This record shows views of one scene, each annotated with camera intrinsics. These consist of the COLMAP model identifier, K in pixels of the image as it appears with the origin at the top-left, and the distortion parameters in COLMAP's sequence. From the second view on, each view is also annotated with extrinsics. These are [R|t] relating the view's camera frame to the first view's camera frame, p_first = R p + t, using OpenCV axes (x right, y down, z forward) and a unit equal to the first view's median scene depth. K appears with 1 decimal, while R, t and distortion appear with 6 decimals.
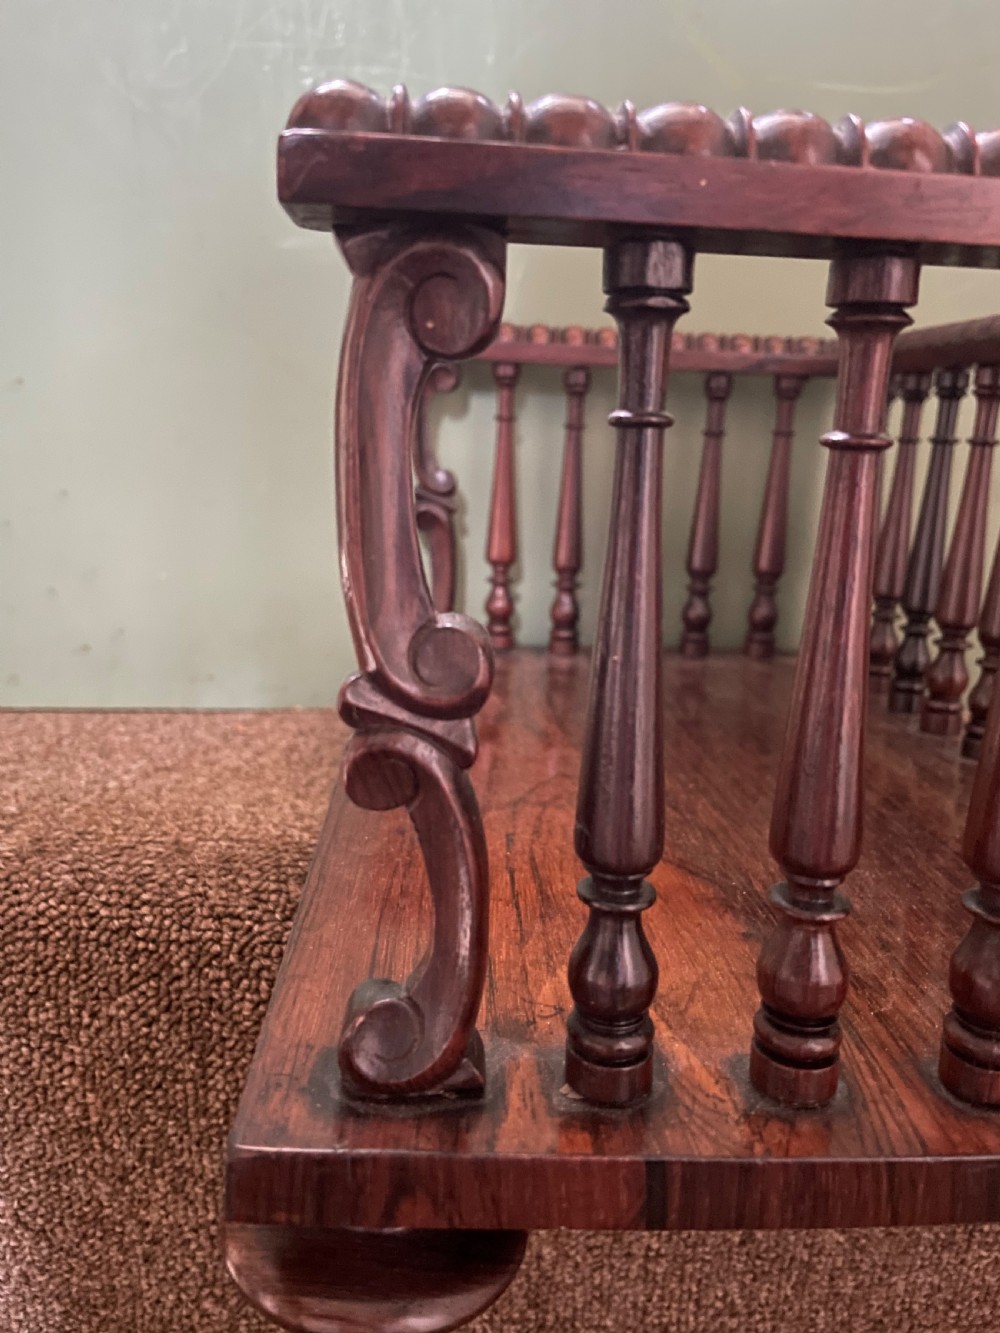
lens RADIAL K [[1003.5, 0, 494.6], [0, 1003.5, 669.1], [0, 0, 1]] dist [0.074970, -0.102757]
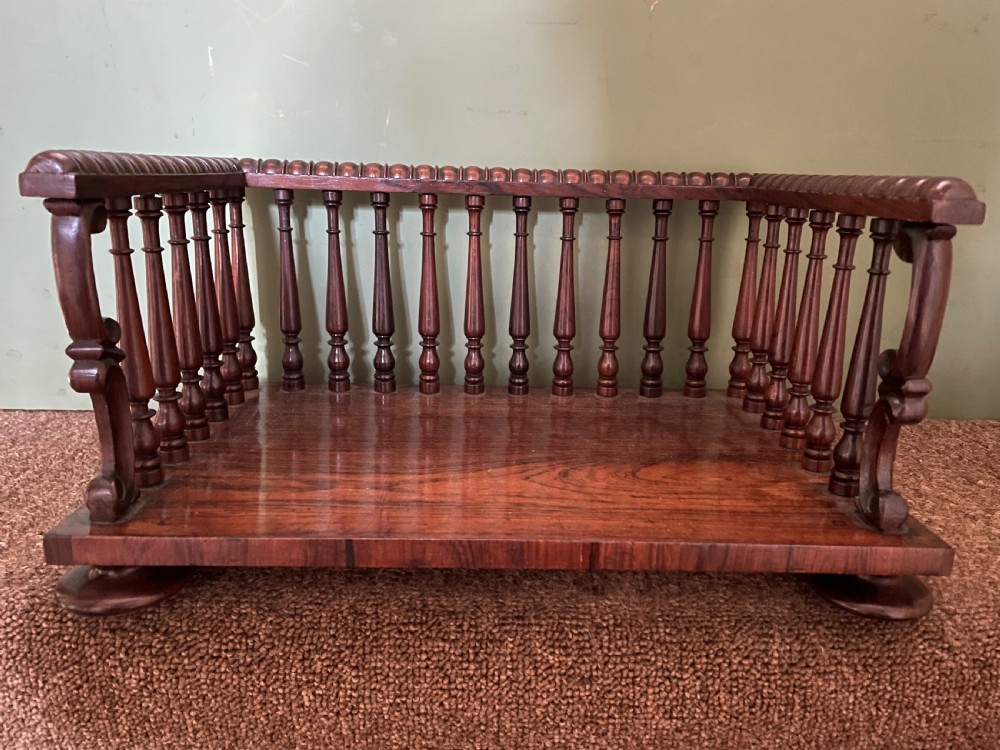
lens RADIAL K [[752.8, 0, 496.2], [0, 752.8, 377.2], [0, 0, 1]] dist [0.074970, -0.102757]
pose [[0.999103, 0.015339, -0.039462, 0.382269], [-0.009383, 0.989106, 0.146903, -0.340633], [0.041285, -0.146401, 0.988364, -0.125784]]
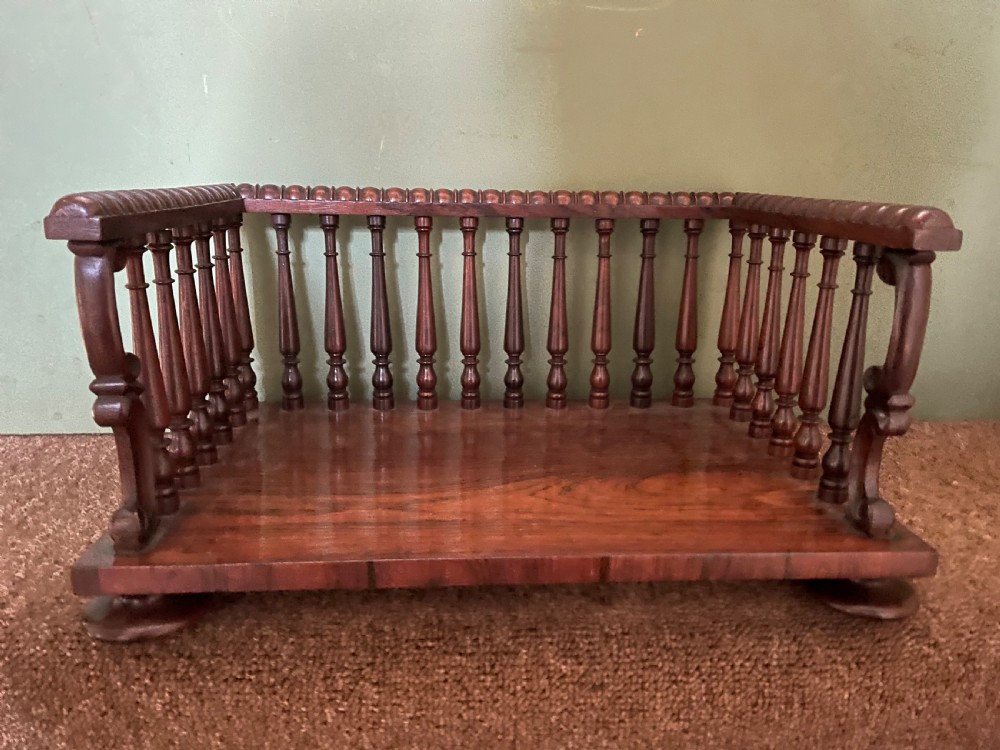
lens RADIAL K [[752.8, 0, 496.2], [0, 752.8, 377.2], [0, 0, 1]] dist [0.074970, -0.102757]
pose [[0.999973, -0.007311, 0.000741, 0.317577], [0.007121, 0.988956, 0.148038, -0.388453], [-0.001816, -0.148029, 0.988981, -0.172708]]
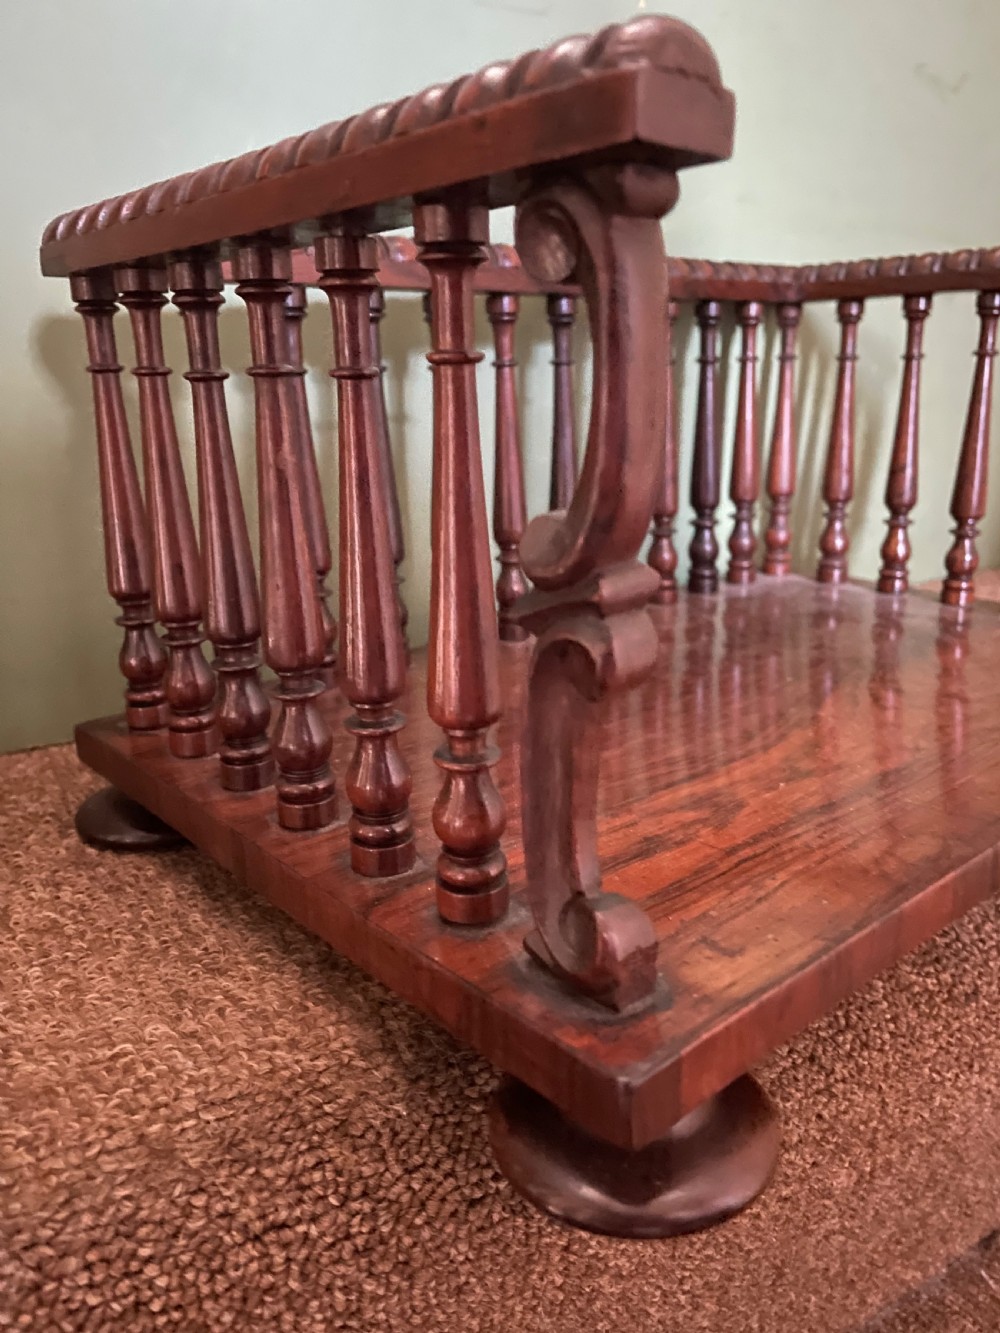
lens RADIAL K [[1017.5, 0, 493.1], [0, 1017.5, 674.7], [0, 0, 1]] dist [0.069830, -0.112005]
pose [[0.881283, -0.160318, 0.444565, -0.383466], [0.079604, 0.977619, 0.194742, -0.260115], [-0.465836, -0.136234, 0.874321, 0.355993]]
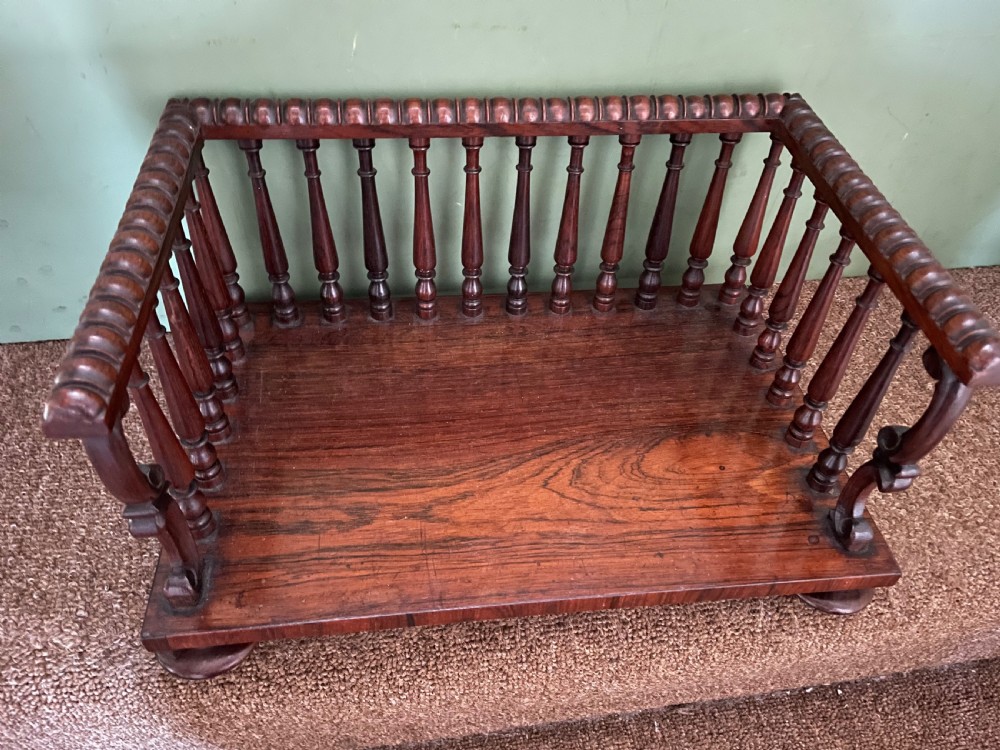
lens RADIAL K [[752.8, 0, 496.2], [0, 752.8, 377.2], [0, 0, 1]] dist [0.074970, -0.102757]
pose [[0.995134, -0.058152, 0.079537, 0.157599], [-0.004522, 0.779442, 0.626458, -1.096493], [-0.098424, -0.623769, 0.775387, 0.203781]]
